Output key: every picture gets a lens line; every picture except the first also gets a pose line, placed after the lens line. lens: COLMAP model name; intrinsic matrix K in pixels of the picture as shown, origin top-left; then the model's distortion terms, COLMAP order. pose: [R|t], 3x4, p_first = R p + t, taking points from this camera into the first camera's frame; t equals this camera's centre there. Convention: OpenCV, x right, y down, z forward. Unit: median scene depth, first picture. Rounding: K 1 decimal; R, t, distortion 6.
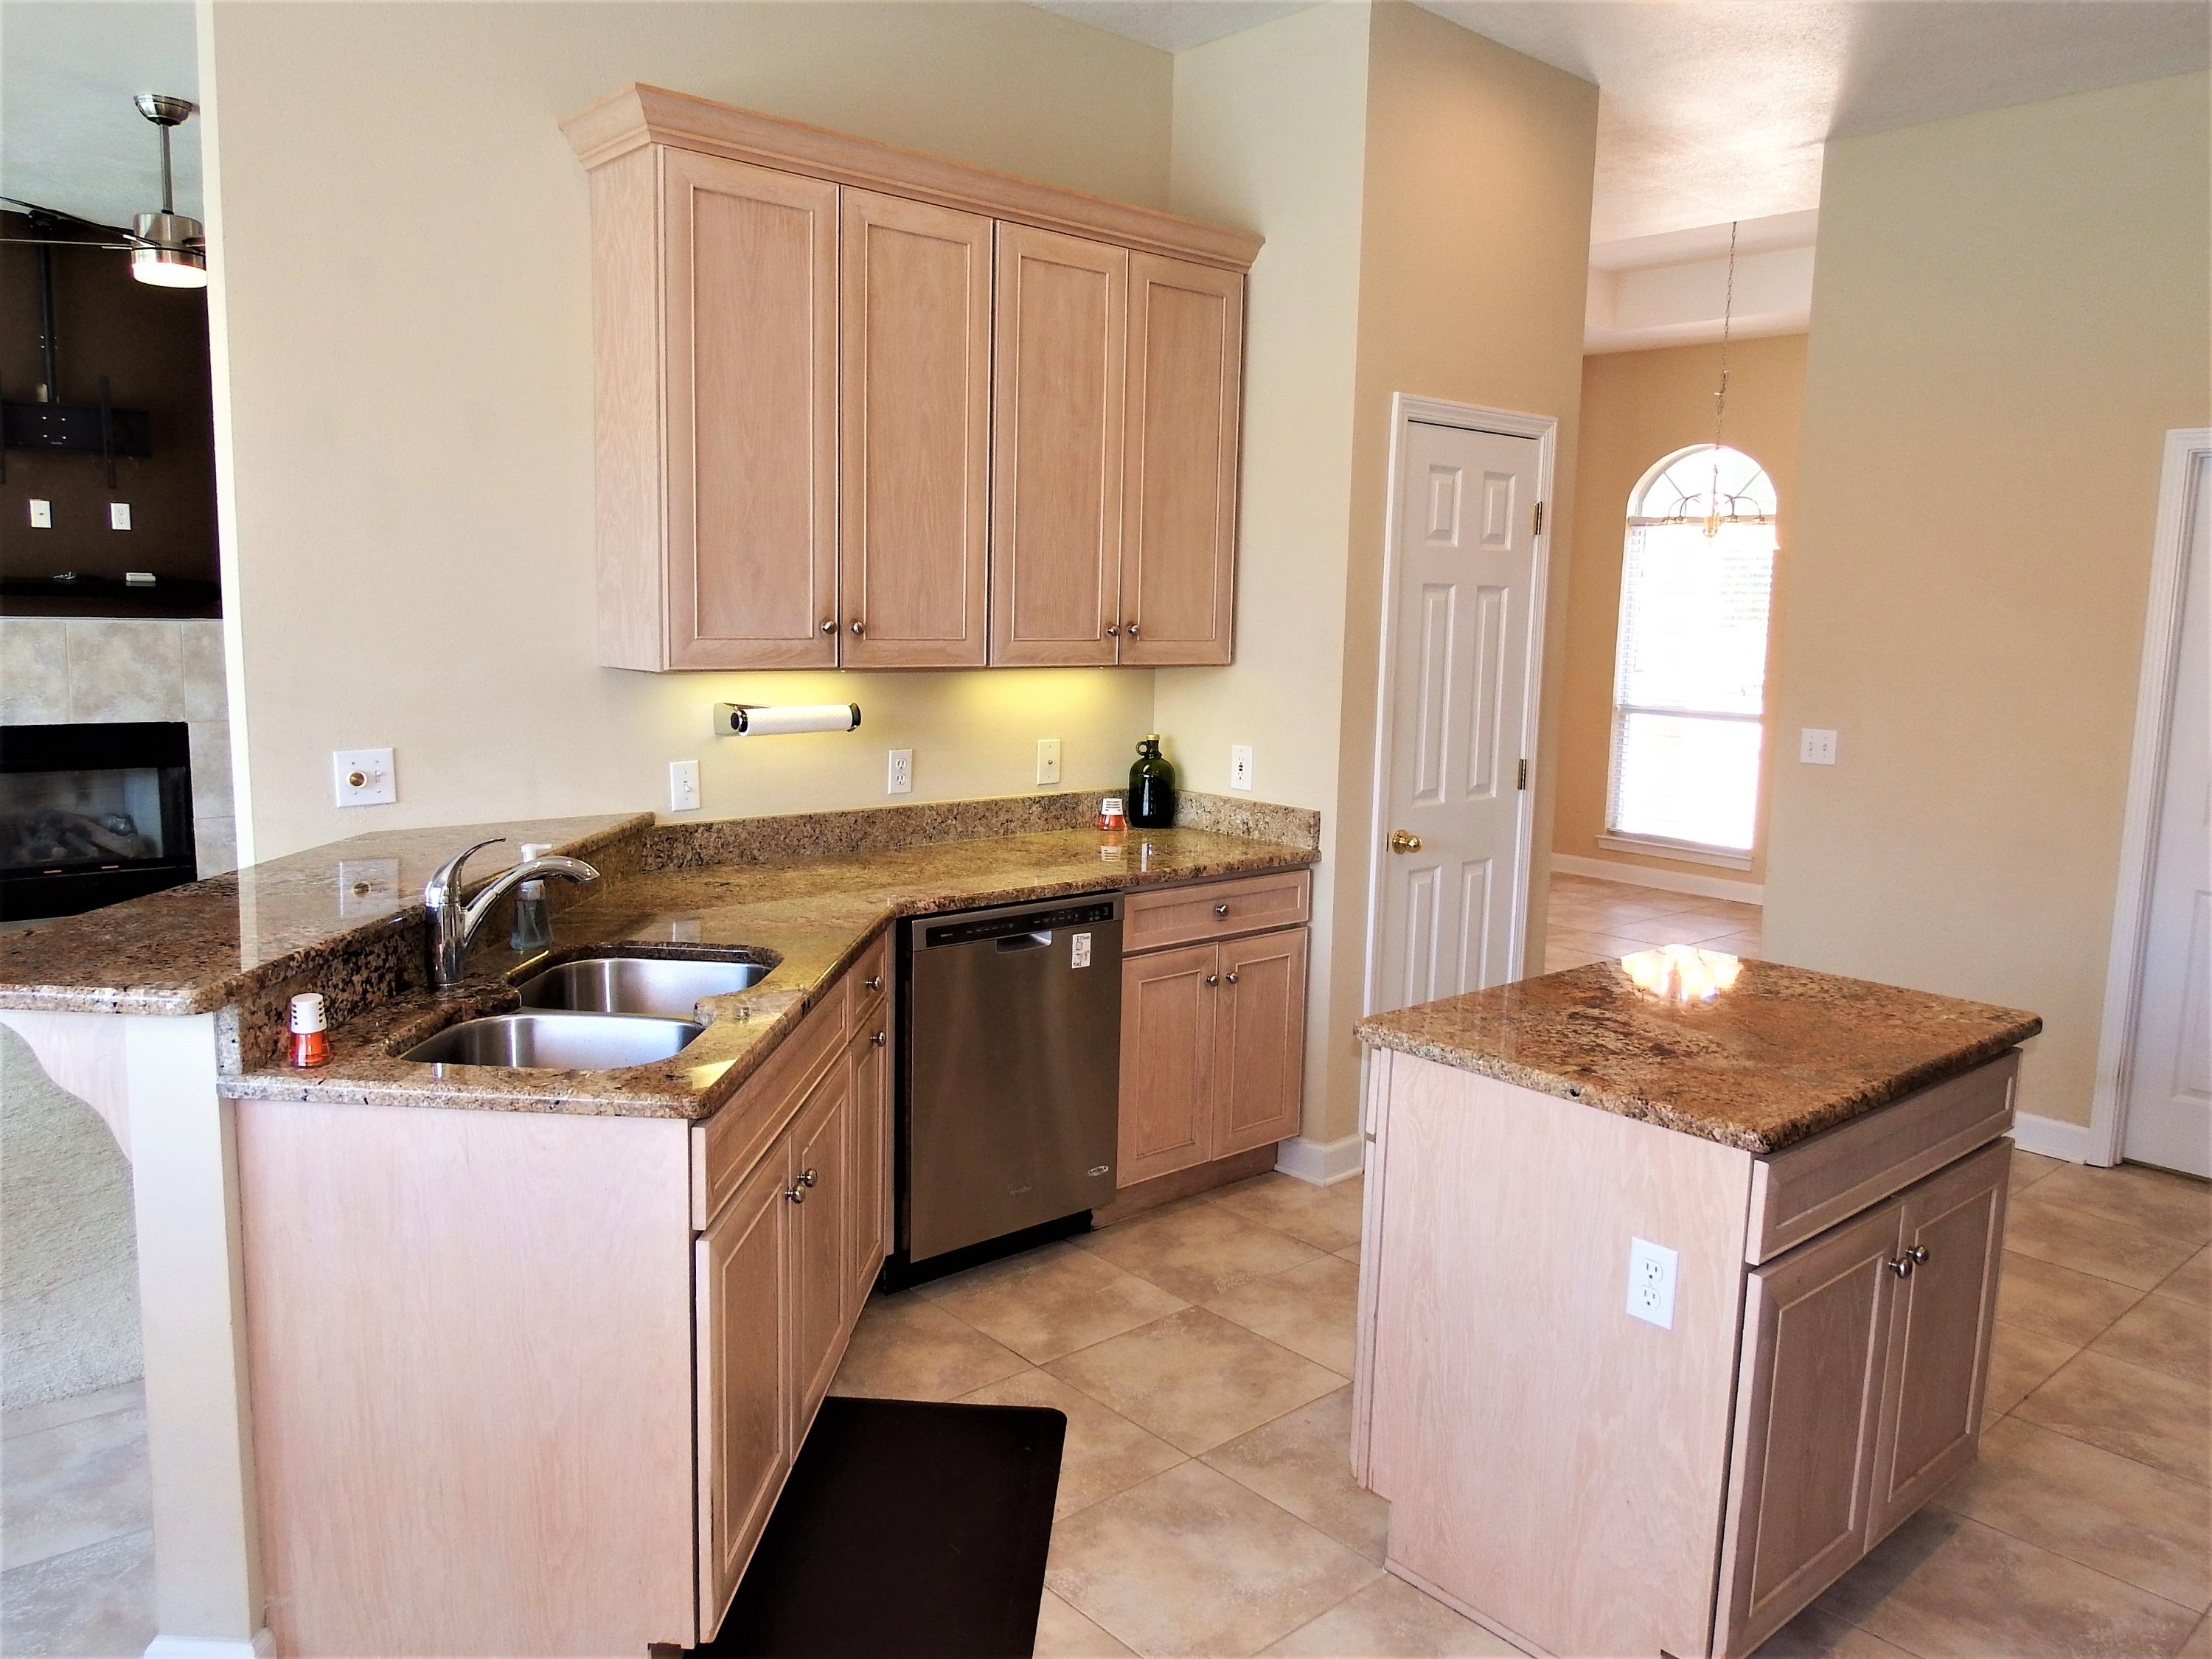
lens RADIAL K [[1593.2, 0, 1104.2], [0, 1593.2, 822.0], [0, 0, 1]] dist [0.000824, -0.007160]
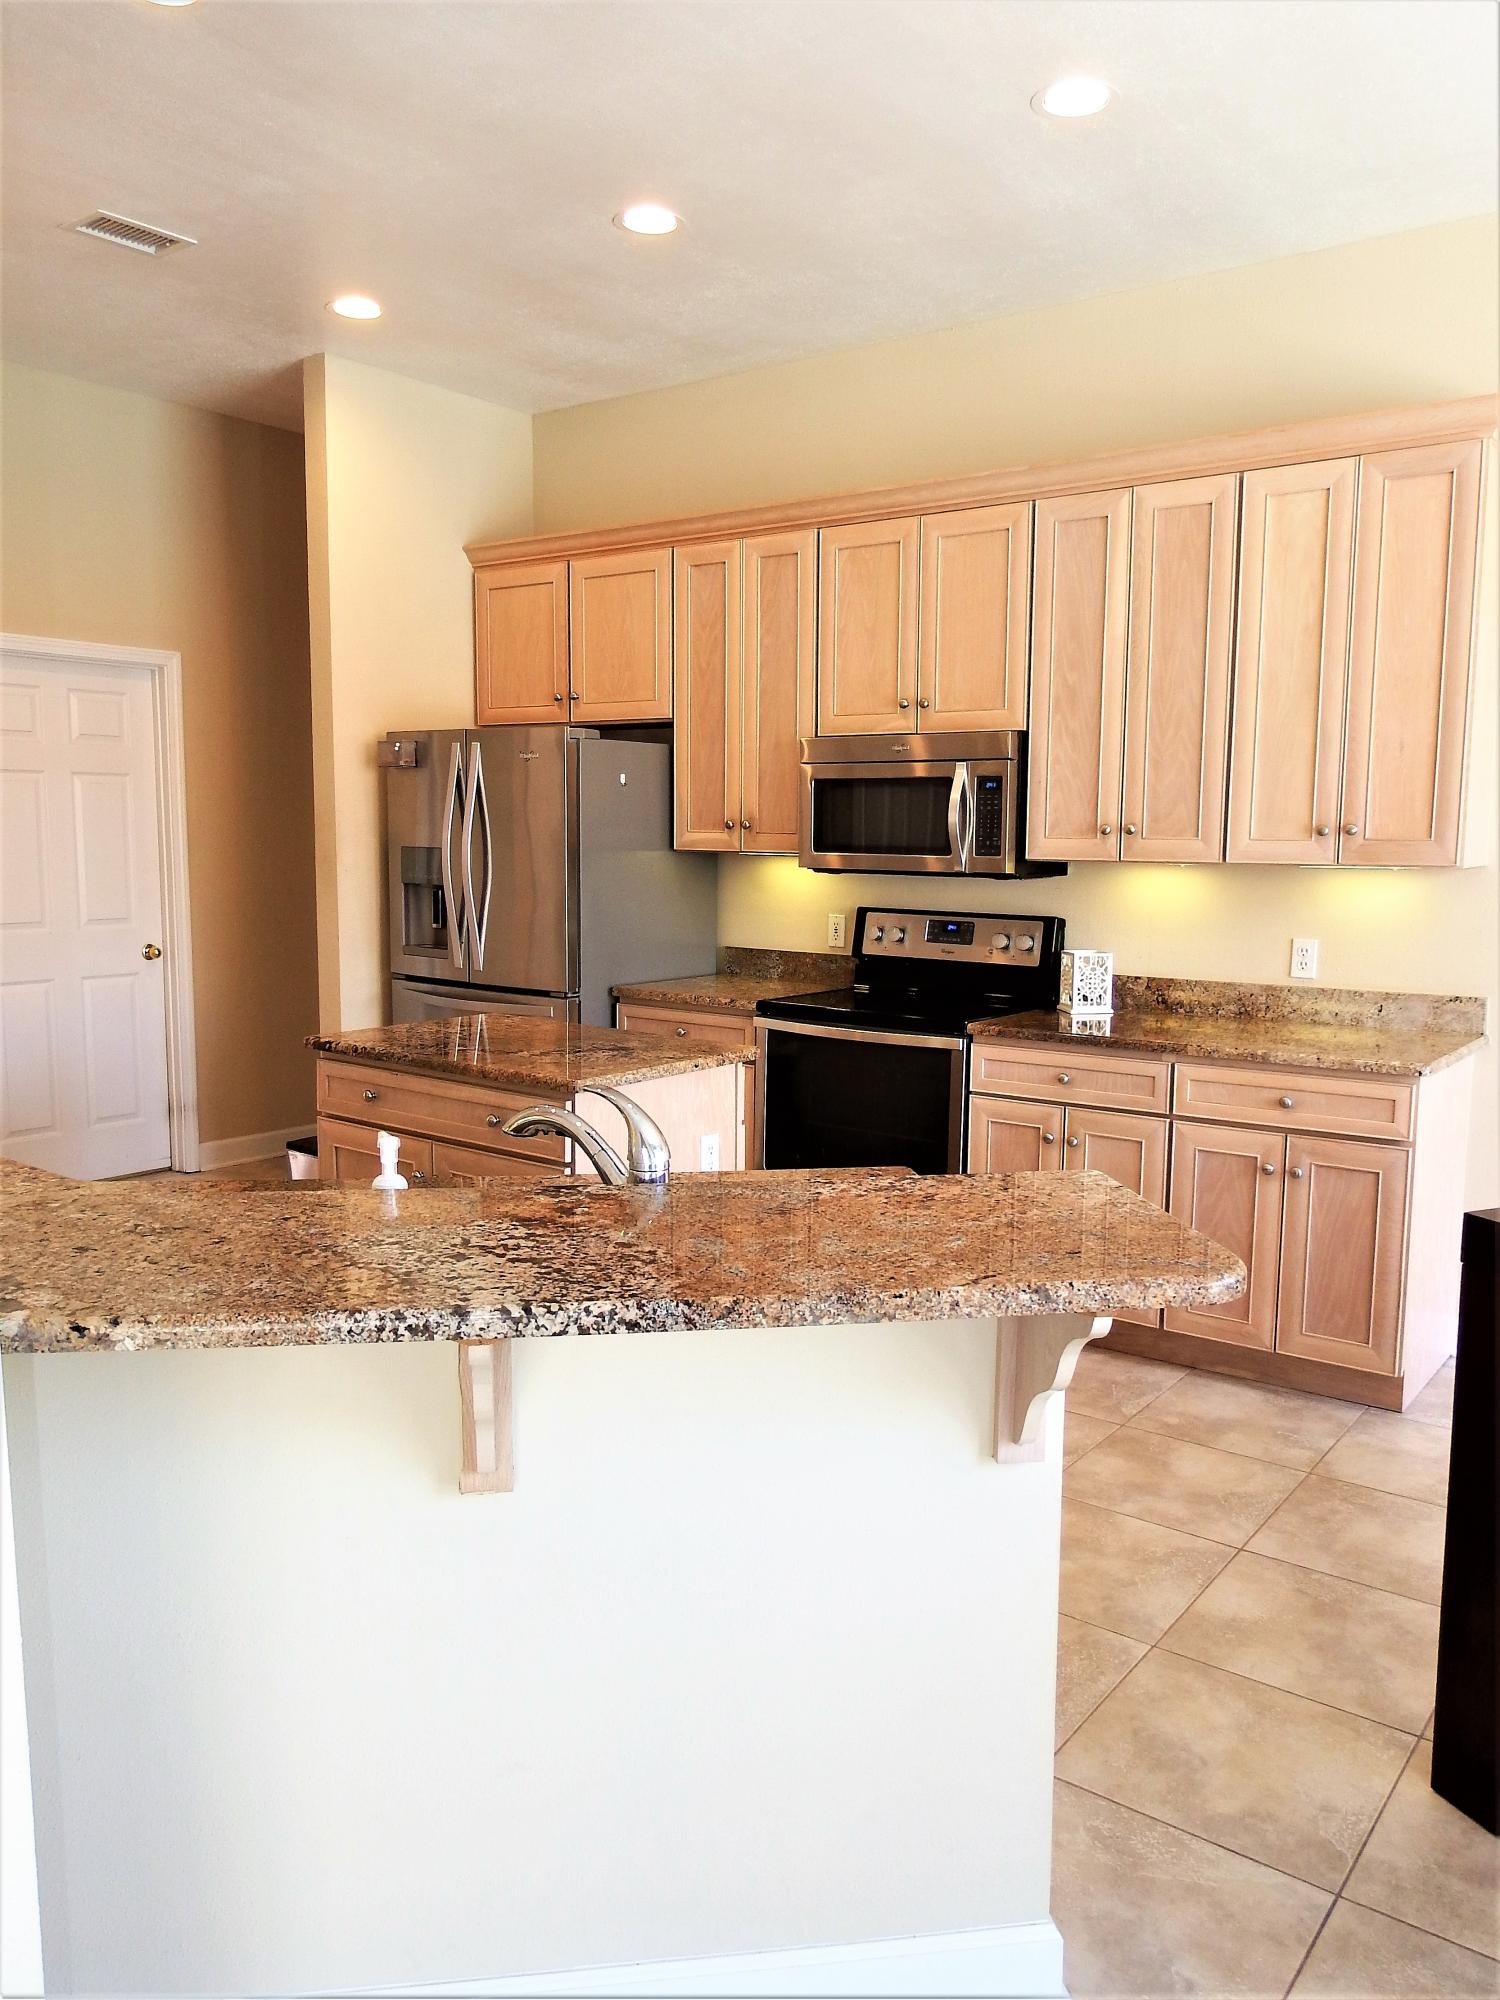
lens RADIAL K [[1517.4, 0, 759.3], [0, 1517.4, 1017.5], [0, 0, 1]] dist [0.011964, -0.006804]
pose [[-0.201711, -0.157439, 0.966708, -1.192939], [0.128427, 0.974223, 0.185461, -0.160804], [-0.970989, 0.161561, -0.176293, 1.118337]]
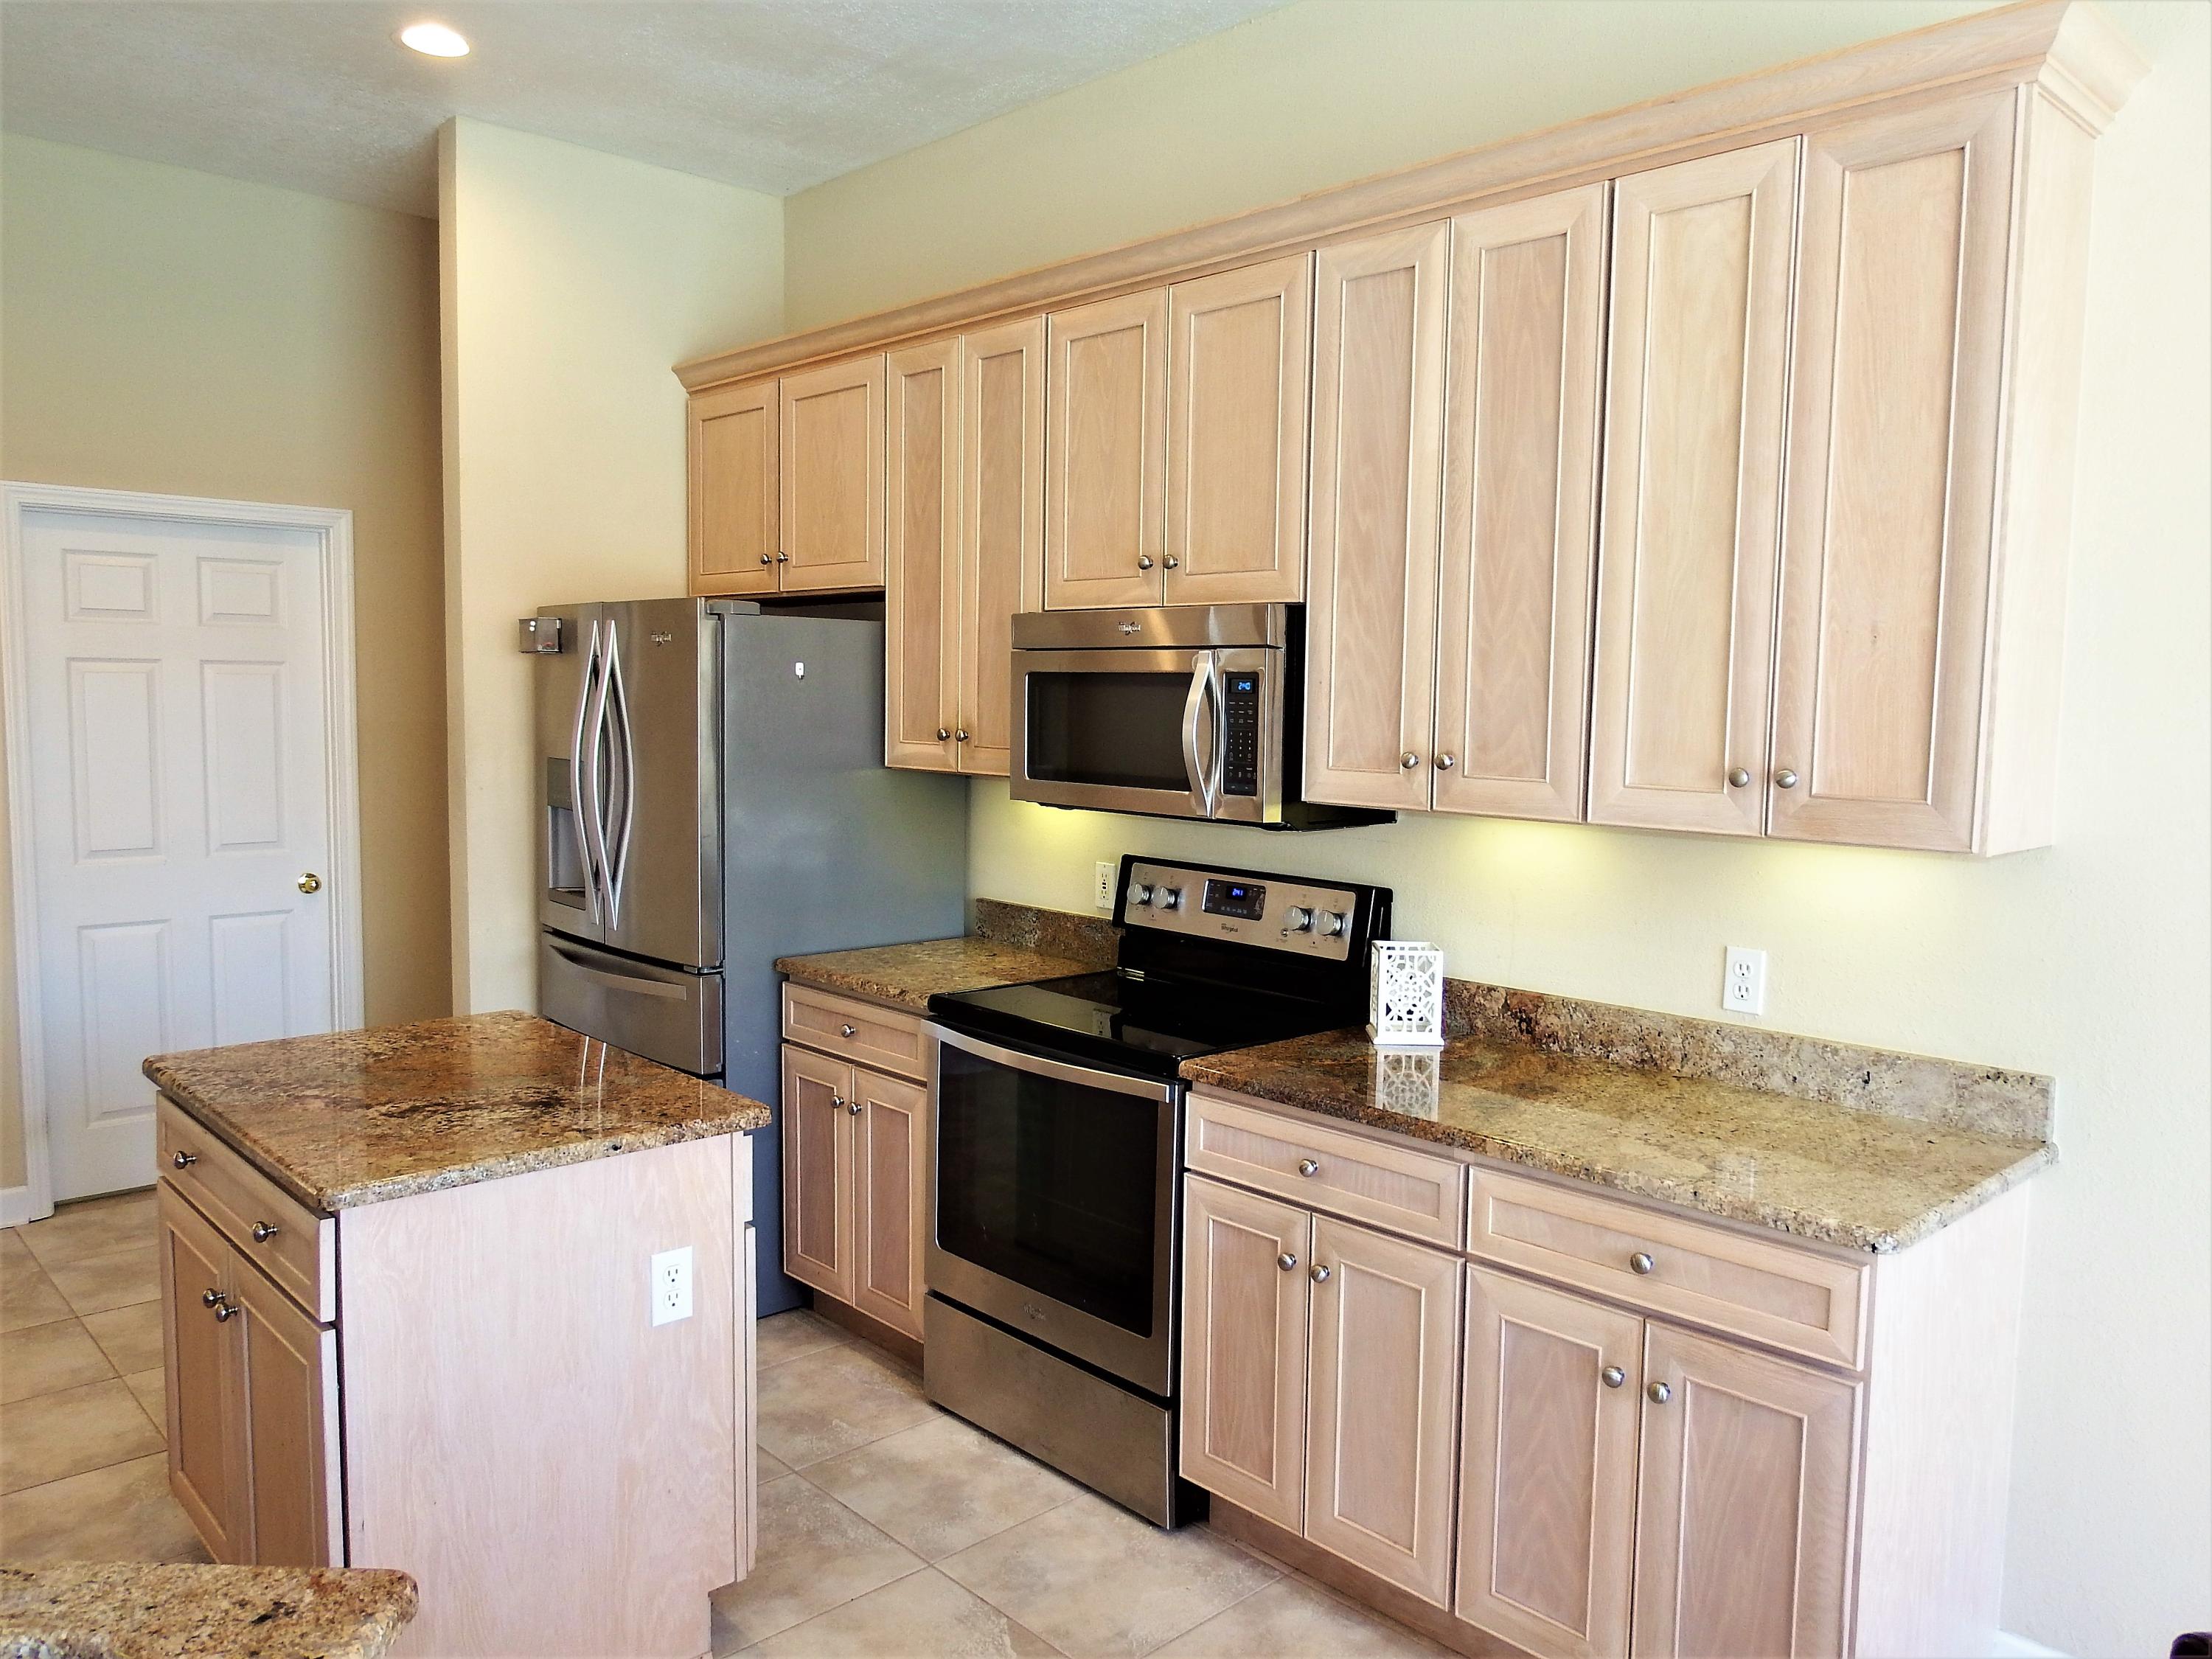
lens RADIAL K [[1621.3, 0, 1086.9], [0, 1621.3, 823.4], [0, 0, 1]] dist [-0.004339, -0.009172]
pose [[-0.017228, -0.114455, 0.993279, -0.694660], [0.128843, 0.984890, 0.115723, -0.115799], [-0.991515, 0.129970, -0.002221, 0.613764]]
